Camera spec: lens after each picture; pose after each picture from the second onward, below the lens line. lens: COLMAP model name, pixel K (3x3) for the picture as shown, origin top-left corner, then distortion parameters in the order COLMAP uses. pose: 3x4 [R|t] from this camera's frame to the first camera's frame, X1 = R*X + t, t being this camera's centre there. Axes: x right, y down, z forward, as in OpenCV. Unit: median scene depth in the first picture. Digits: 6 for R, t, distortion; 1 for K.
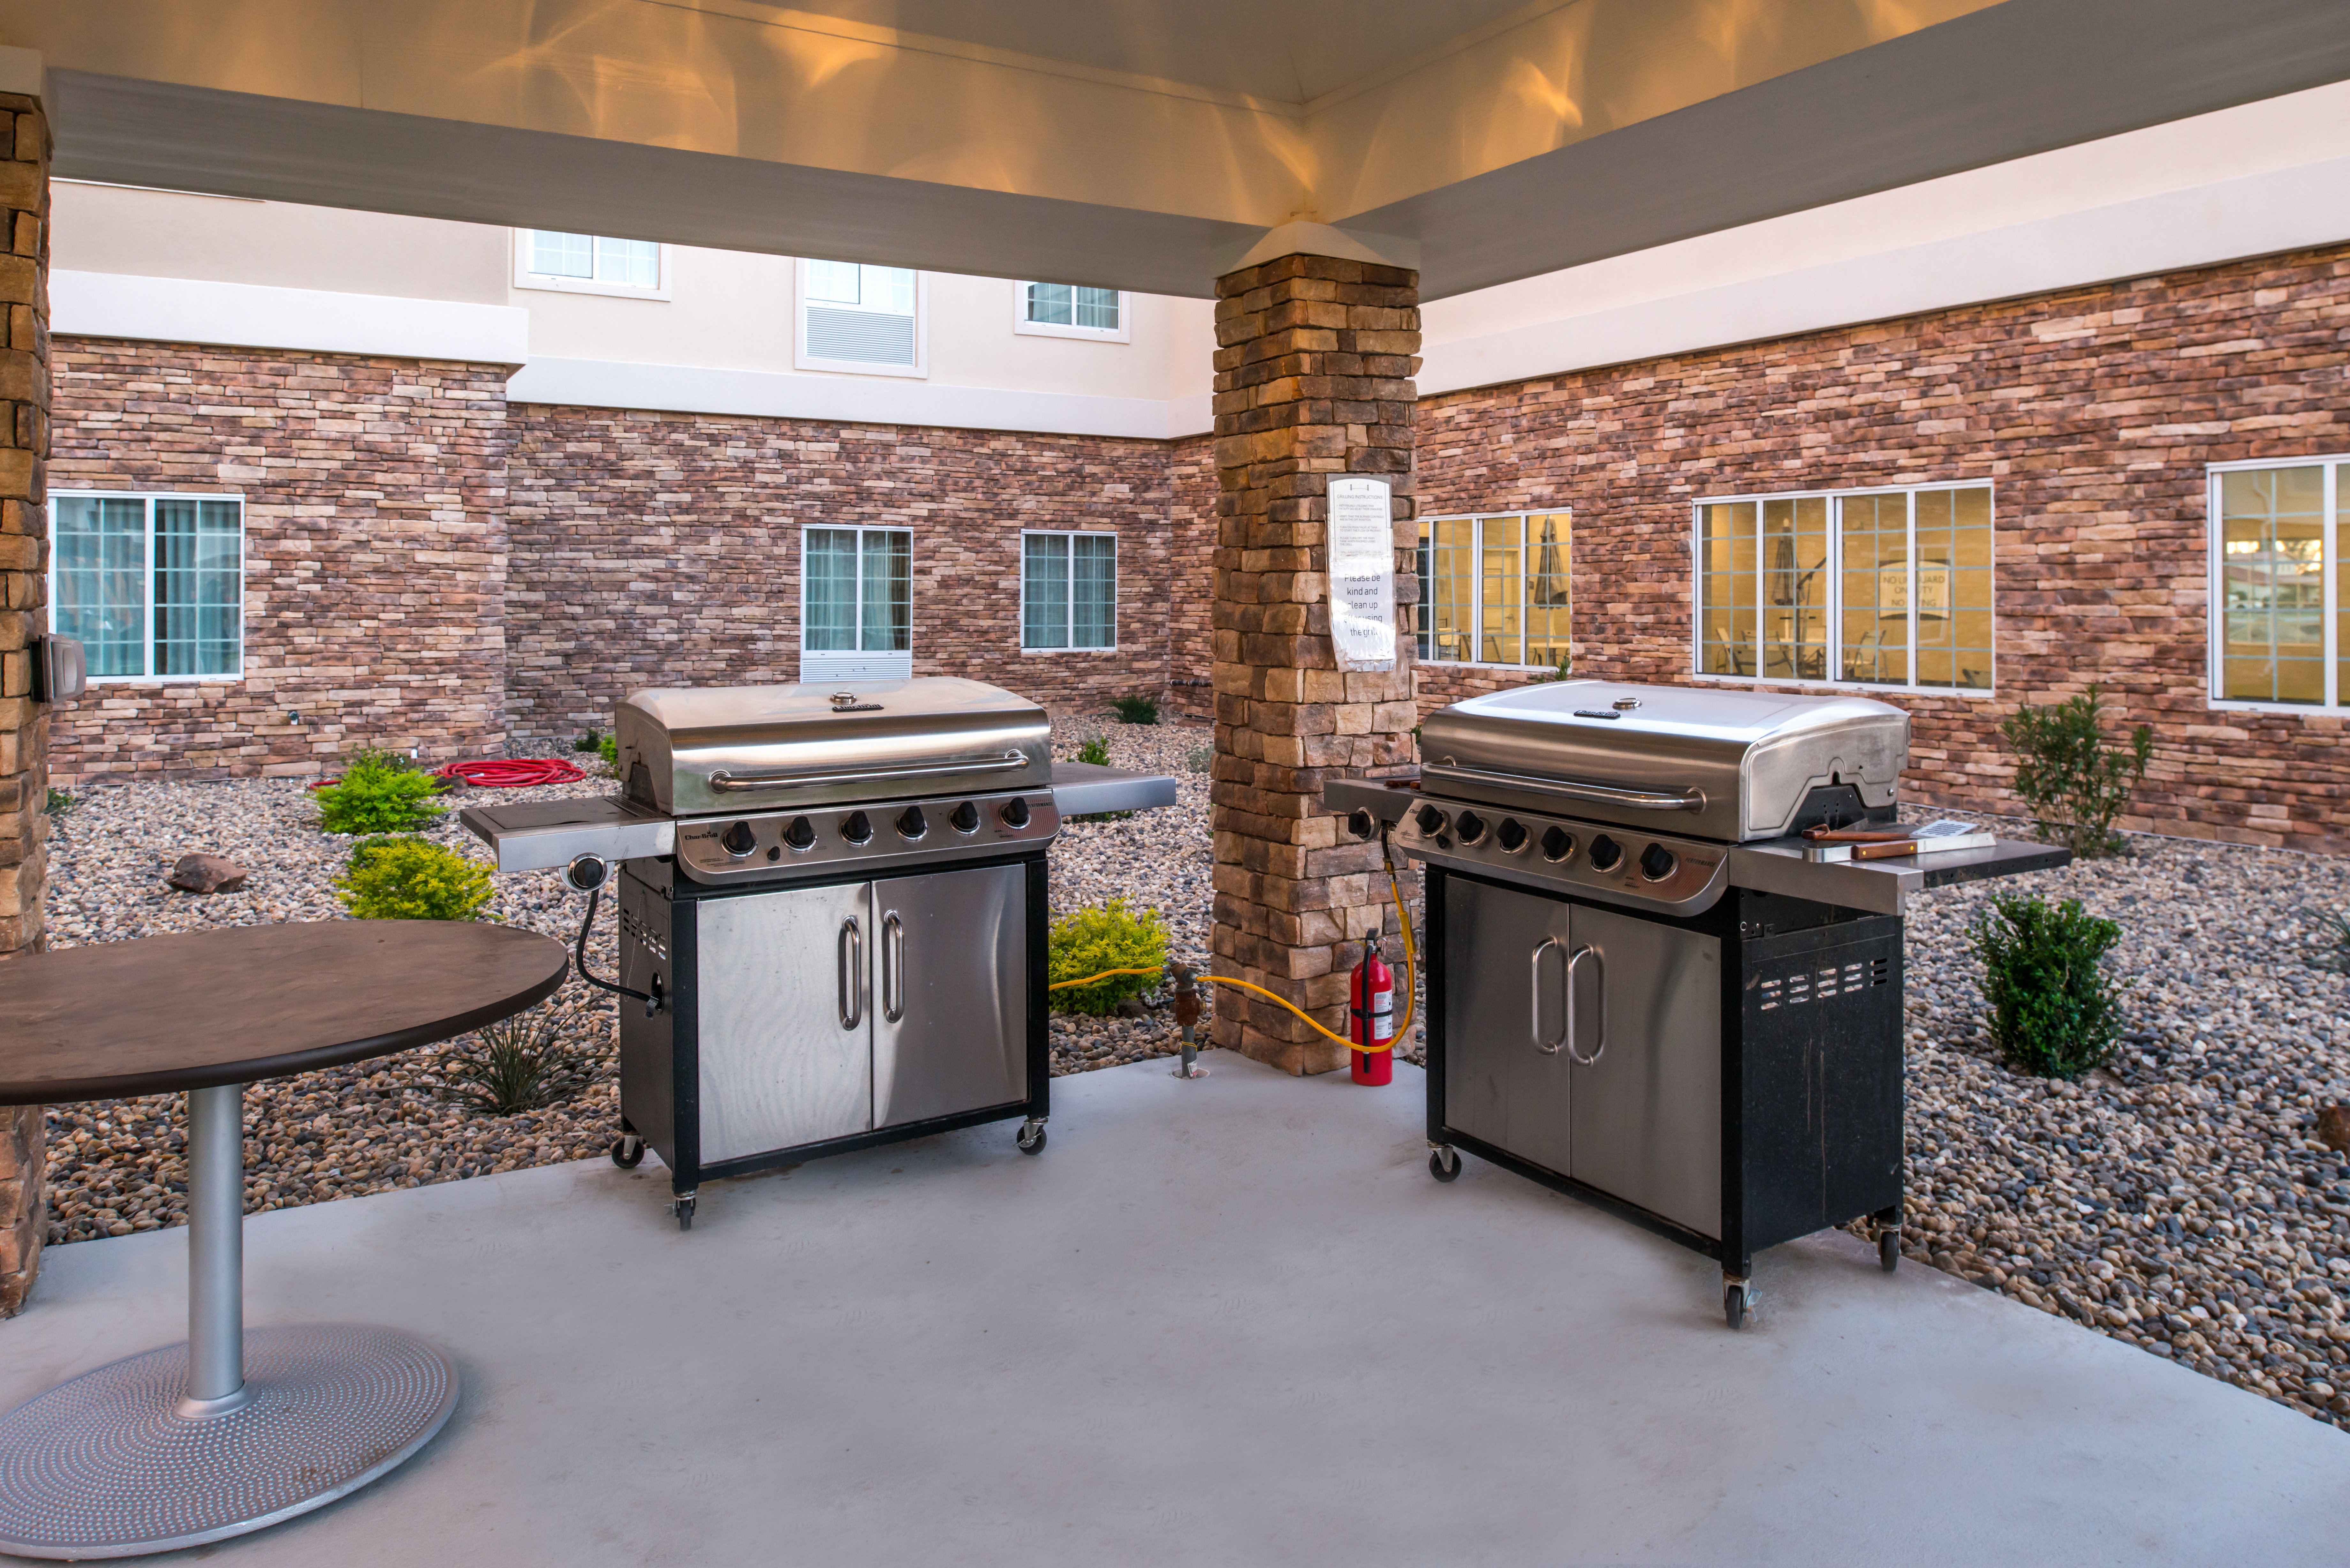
lens RADIAL K [[1586.2, 0, 1179.0], [0, 1586.2, 784.8], [0, 0, 1]] dist [-0.004985, -0.001615]
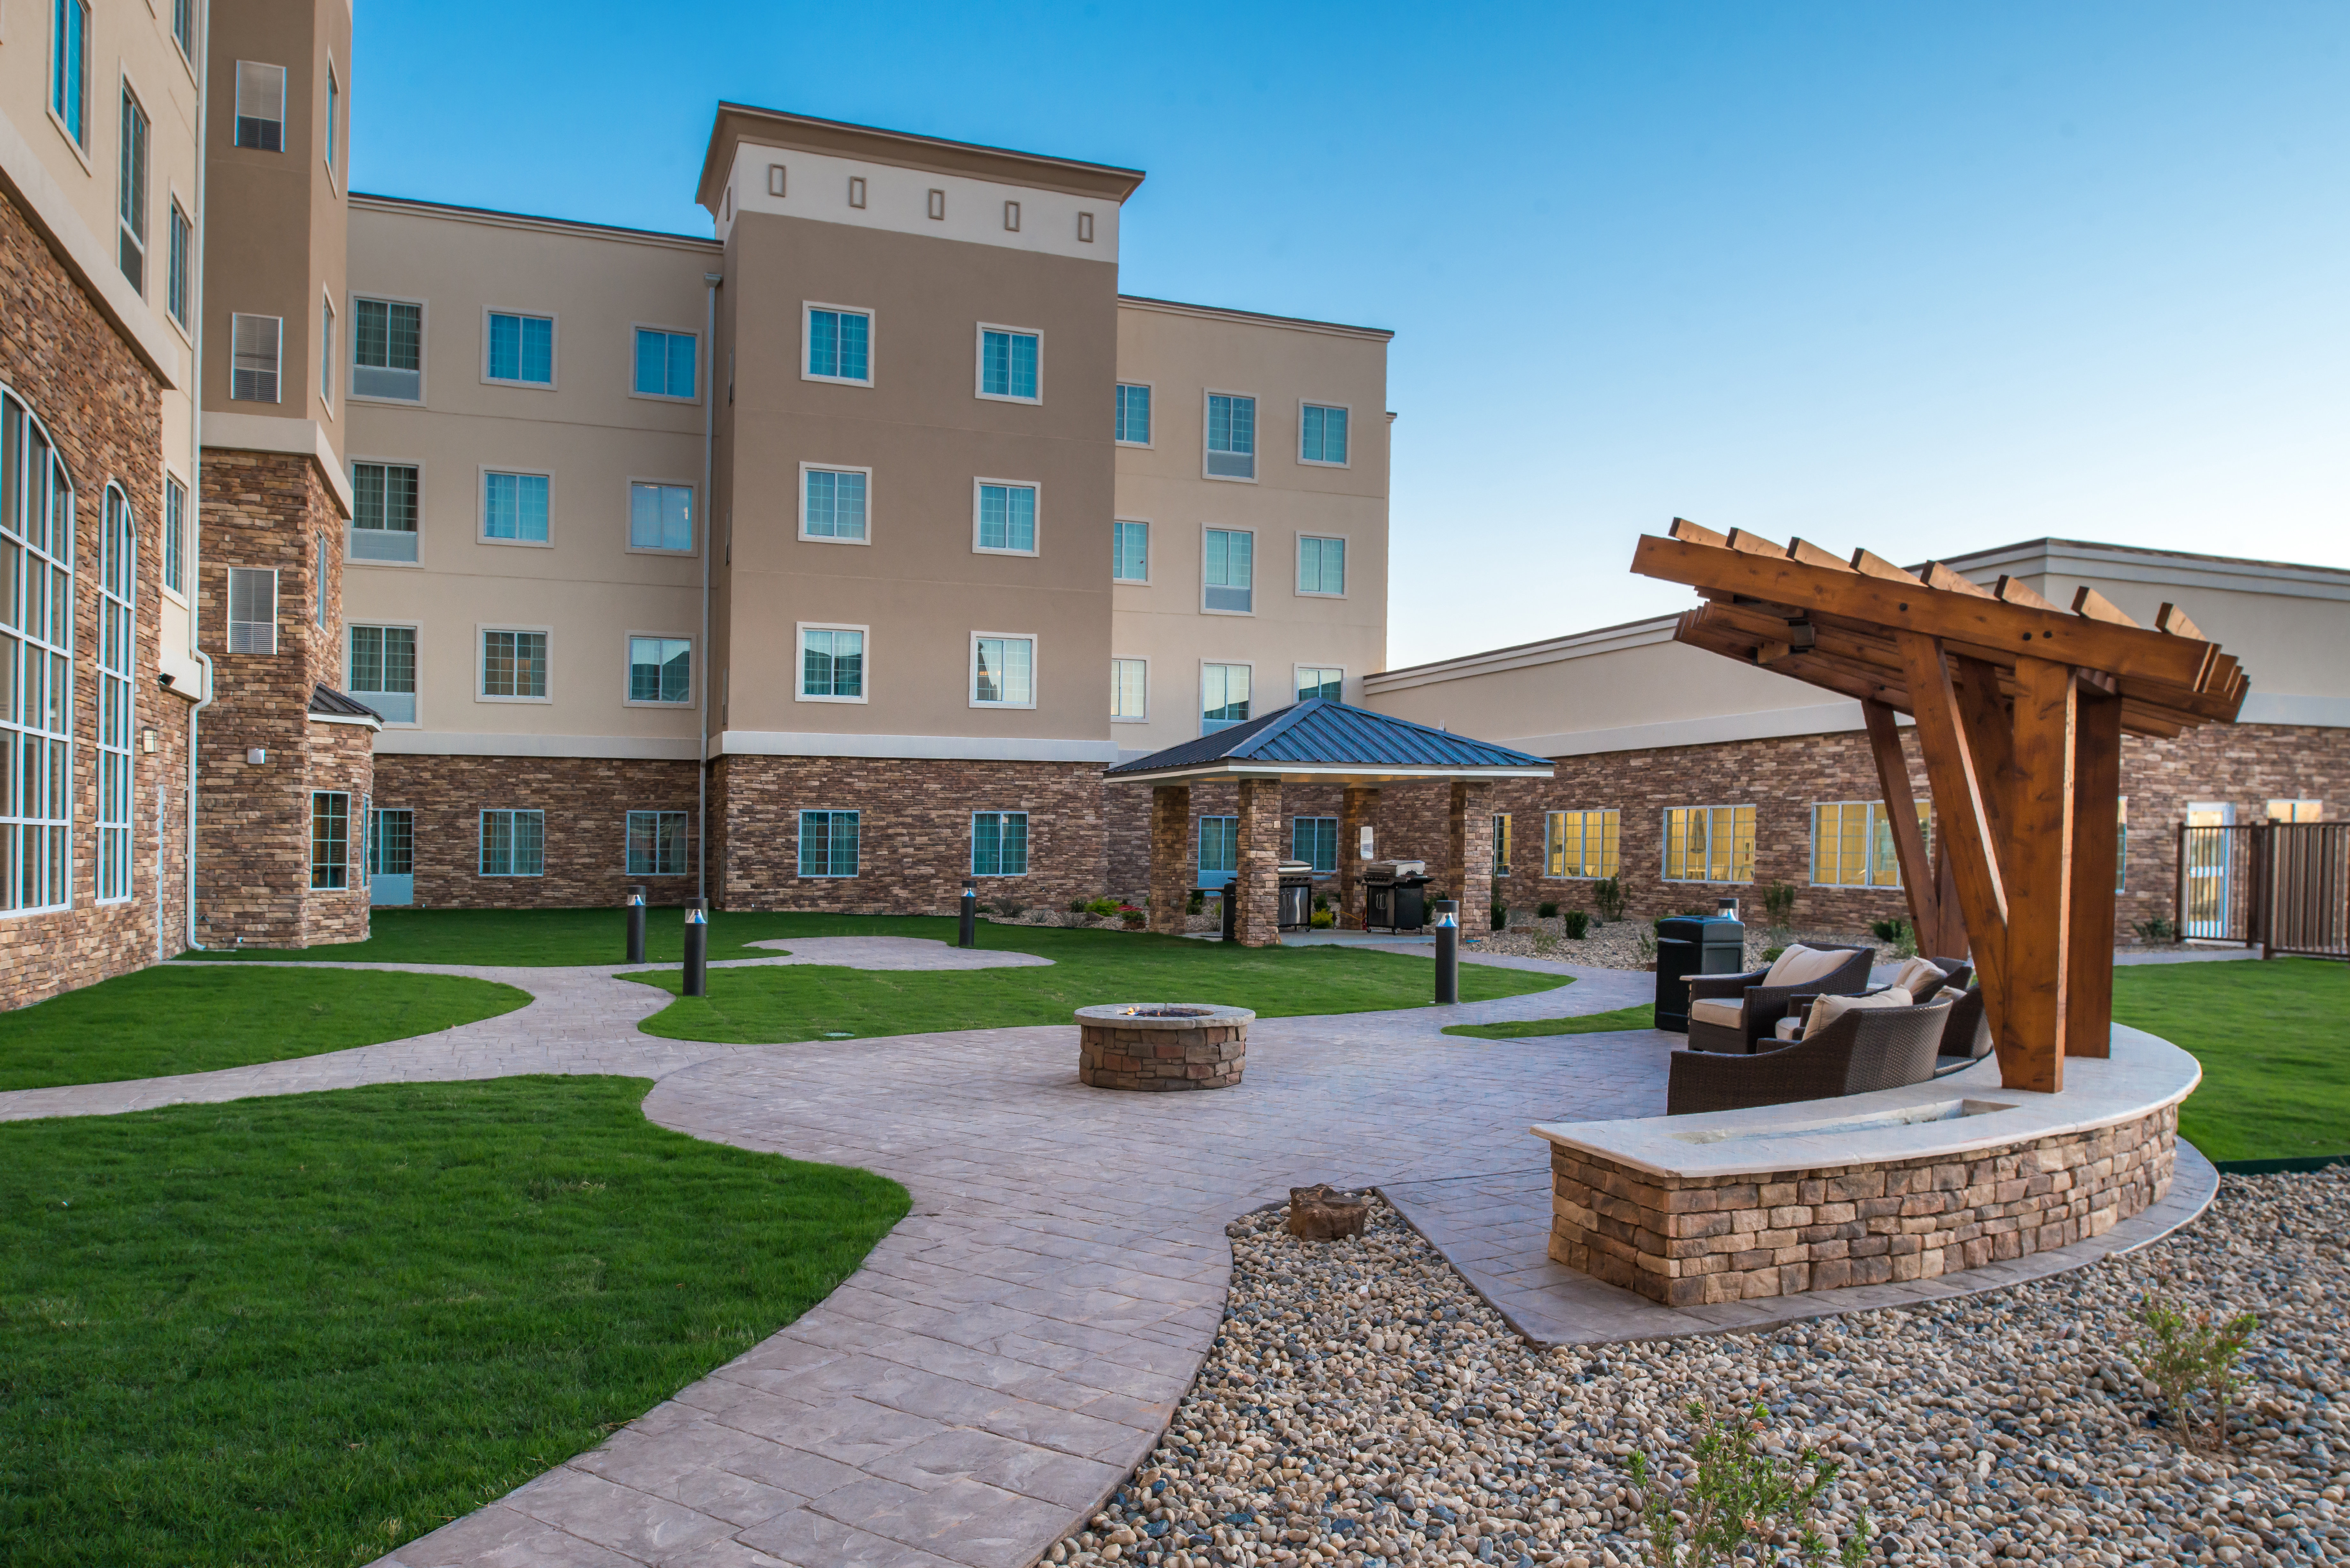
lens RADIAL K [[1586.2, 0, 1174.6], [0, 1586.2, 790.5], [0, 0, 1]] dist [-0.004985, -0.001615]
pose [[0.987708, -0.004598, -0.156241, 0.122522], [-0.019253, 0.988377, -0.150800, 0.207659], [0.155118, 0.151955, 0.976139, -1.772940]]
